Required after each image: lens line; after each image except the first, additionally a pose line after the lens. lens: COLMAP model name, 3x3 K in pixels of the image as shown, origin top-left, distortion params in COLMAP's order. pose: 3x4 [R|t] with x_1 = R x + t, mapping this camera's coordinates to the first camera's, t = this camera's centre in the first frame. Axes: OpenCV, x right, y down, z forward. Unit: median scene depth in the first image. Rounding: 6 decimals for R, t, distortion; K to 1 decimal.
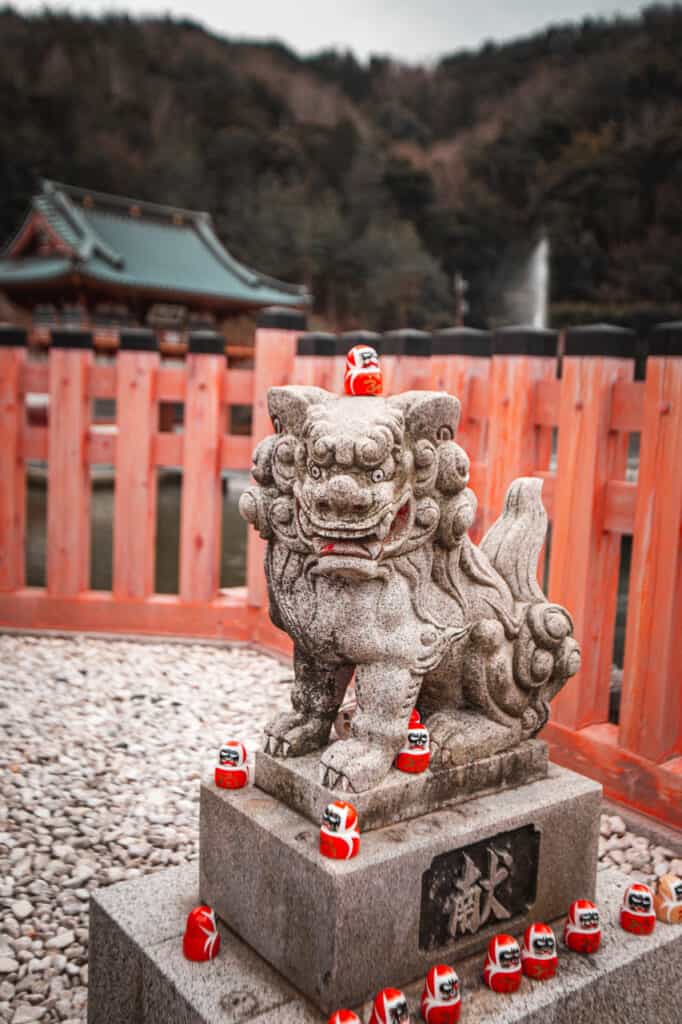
lens RADIAL K [[829.9, 0, 341.0], [0, 829.9, 512.0], [0, 0, 1]] dist [-0.040198, -0.000465]
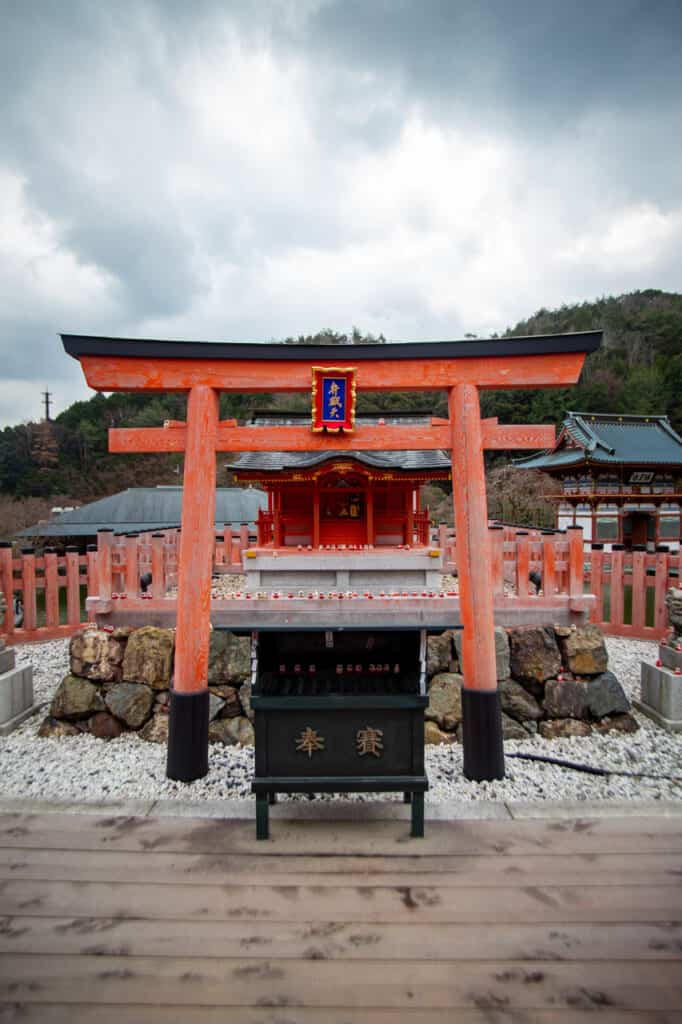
lens RADIAL K [[658.3, 0, 341.0], [0, 658.3, 512.0], [0, 0, 1]] dist [-0.001360, -0.000385]
pose [[0.808507, -0.034434, -0.587478, 0.310316], [-0.030517, 0.994490, -0.100290, -0.044298], [0.587695, 0.099013, 0.803001, -1.663861]]
